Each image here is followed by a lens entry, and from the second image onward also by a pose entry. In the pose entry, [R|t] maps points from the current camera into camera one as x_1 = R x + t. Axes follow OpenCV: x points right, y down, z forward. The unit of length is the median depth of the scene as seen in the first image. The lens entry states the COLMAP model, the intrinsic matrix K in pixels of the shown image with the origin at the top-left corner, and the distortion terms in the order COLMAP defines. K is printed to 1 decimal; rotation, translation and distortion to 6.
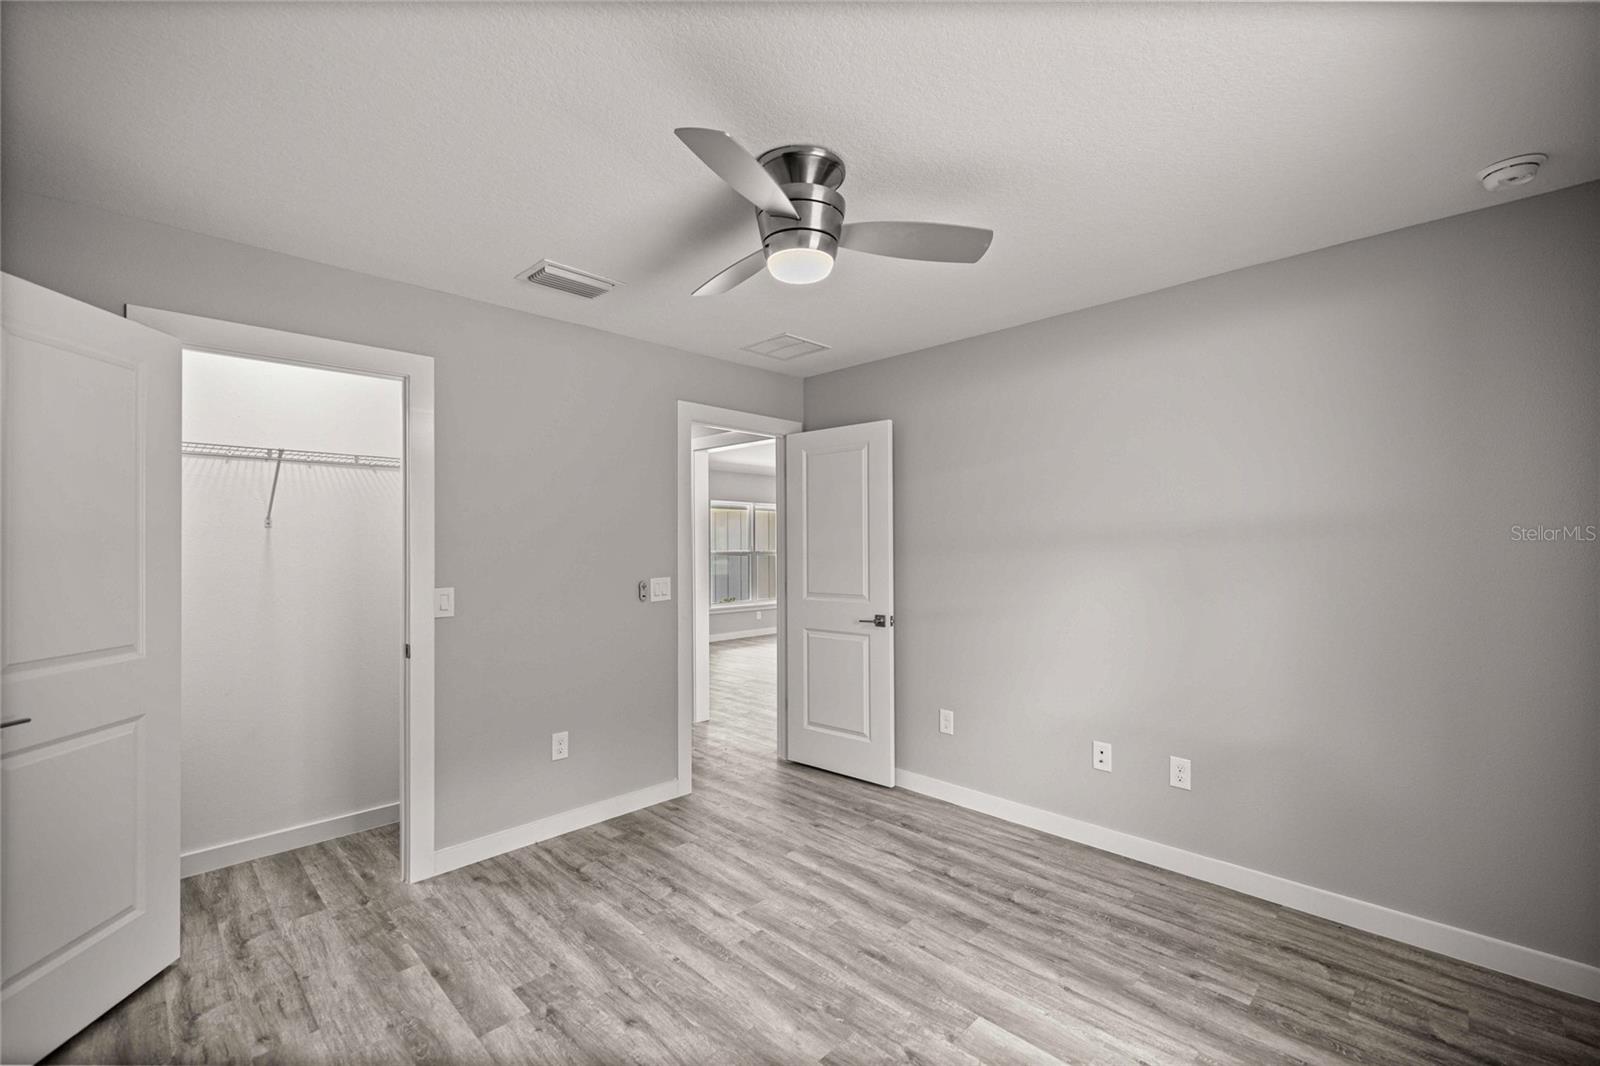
lens RADIAL K [[672.7, 0, 802.9], [0, 672.7, 540.0], [0, 0, 1]] dist [0.001513, 0.000192]
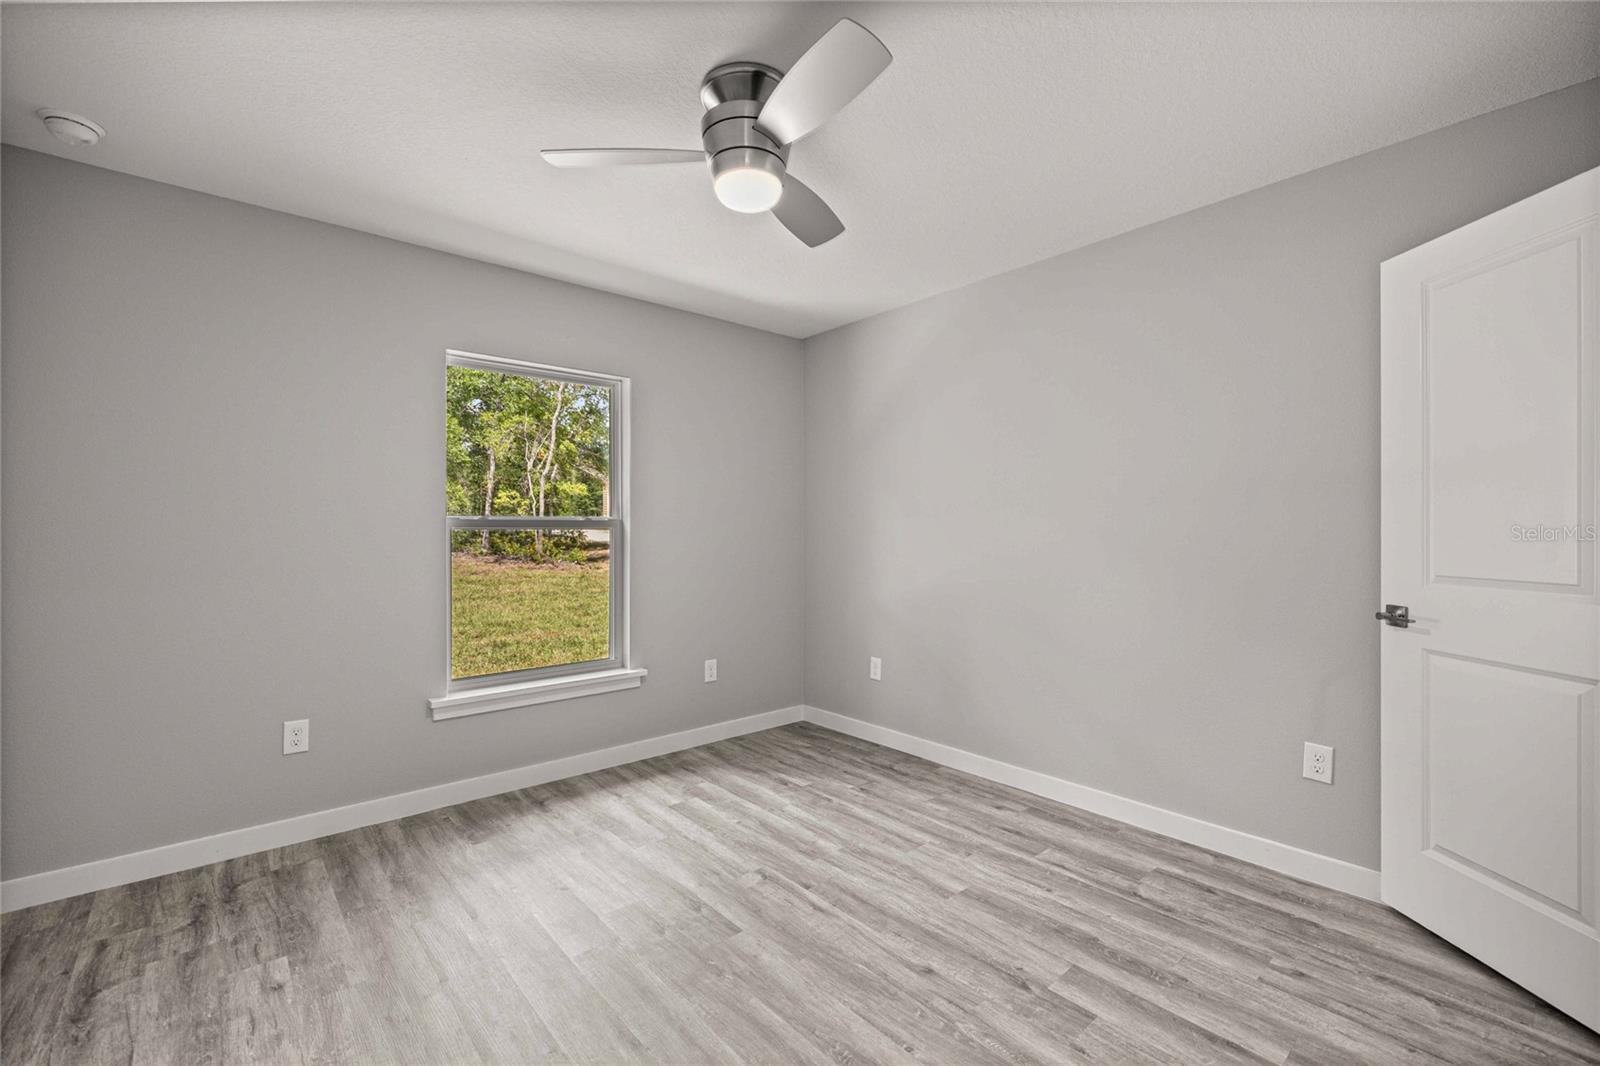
lens RADIAL K [[672.7, 0, 808.2], [0, 672.7, 530.8], [0, 0, 1]] dist [0.001513, 0.000192]
pose [[-0.998220, 0.006230, 0.059313, -0.139275], [0.005608, 0.999928, -0.010651, 0.094878], [-0.059375, -0.010300, -0.998183, 1.877186]]
